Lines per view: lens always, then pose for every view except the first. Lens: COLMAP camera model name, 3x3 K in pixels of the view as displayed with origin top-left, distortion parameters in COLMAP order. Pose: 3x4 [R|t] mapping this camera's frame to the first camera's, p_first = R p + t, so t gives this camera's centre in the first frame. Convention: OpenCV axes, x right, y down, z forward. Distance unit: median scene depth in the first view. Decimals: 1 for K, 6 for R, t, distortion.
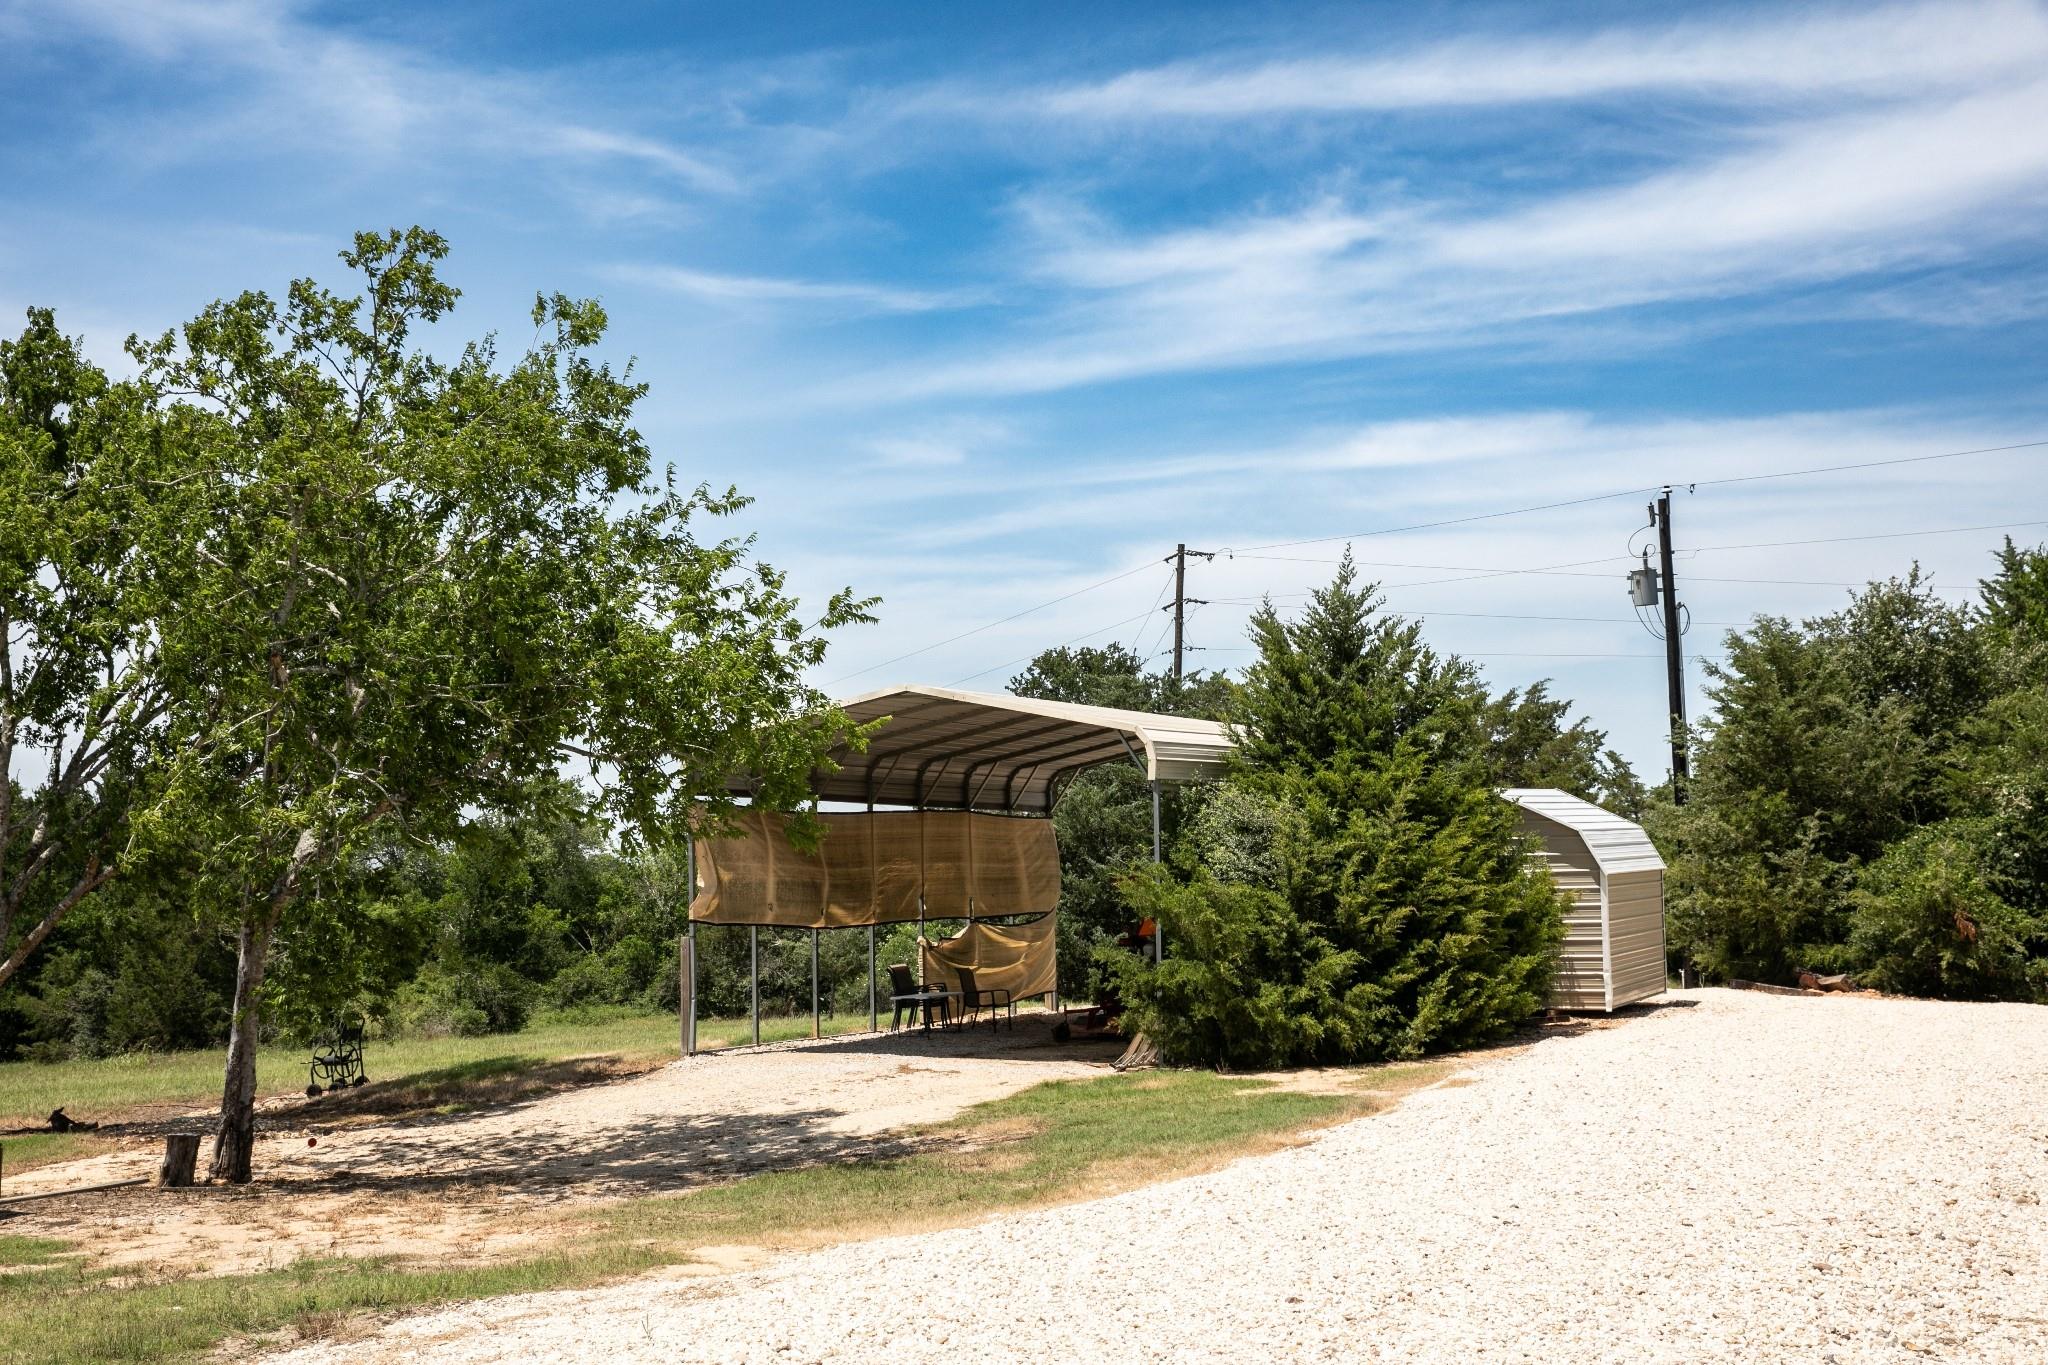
lens RADIAL K [[2542.6, 0, 1024.0], [0, 2542.6, 682.5], [0, 0, 1]] dist [-0.015337, 0.875052]
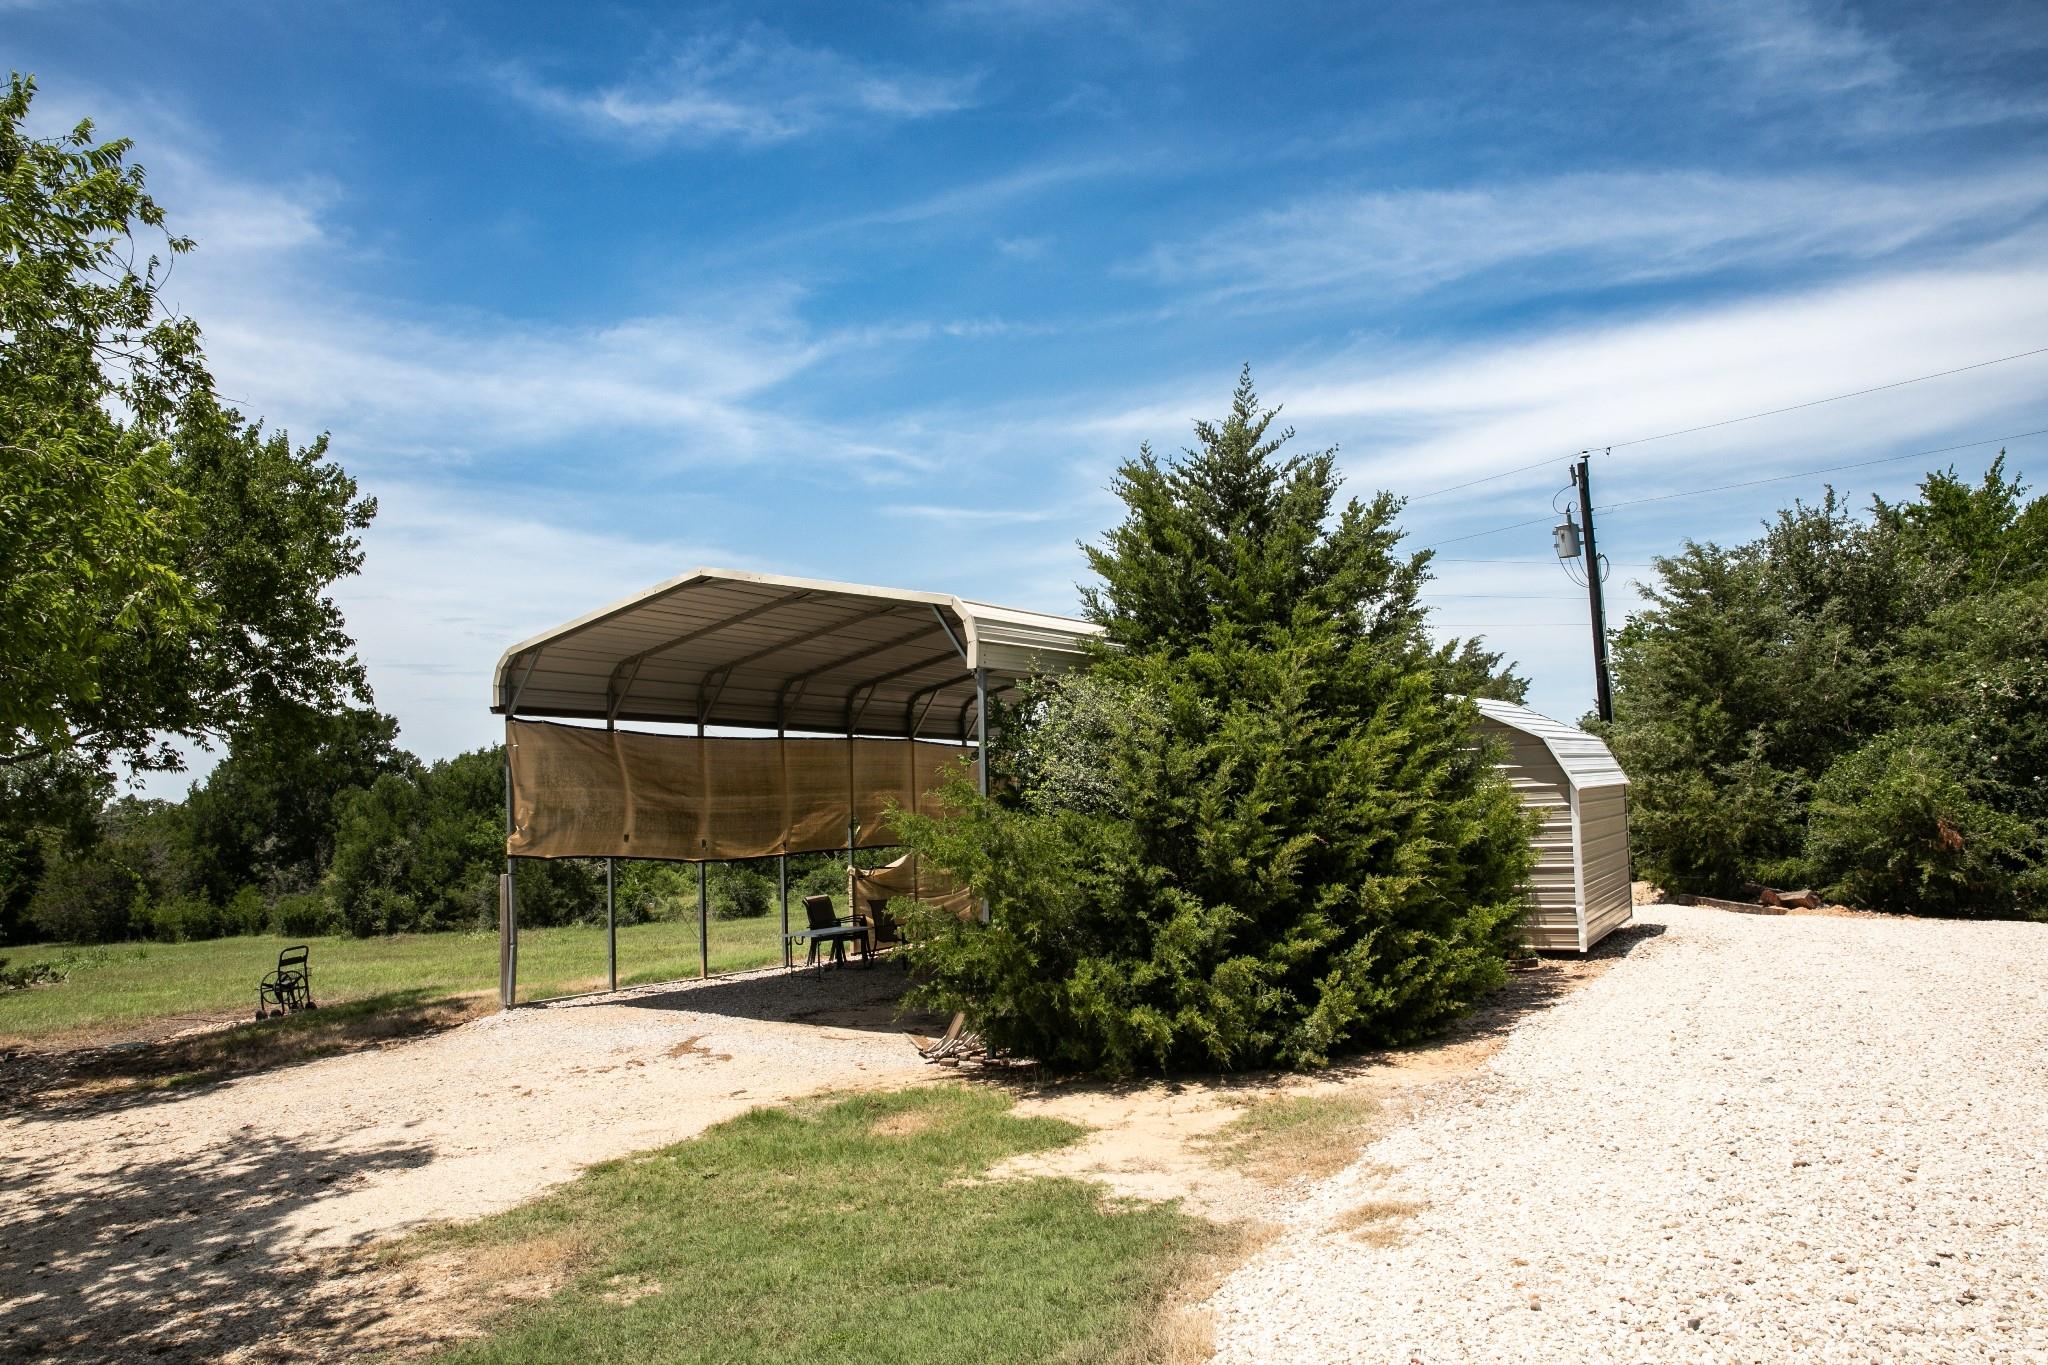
lens RADIAL K [[1418.2, 0, 1033.9], [0, 1418.2, 693.6], [0, 0, 1]] dist [-0.112049, 0.084116]
pose [[0.994895, -0.021748, -0.098546, 0.099133], [0.021314, 0.999758, -0.005454, 0.043780], [0.098641, 0.003325, 0.995118, 0.535388]]
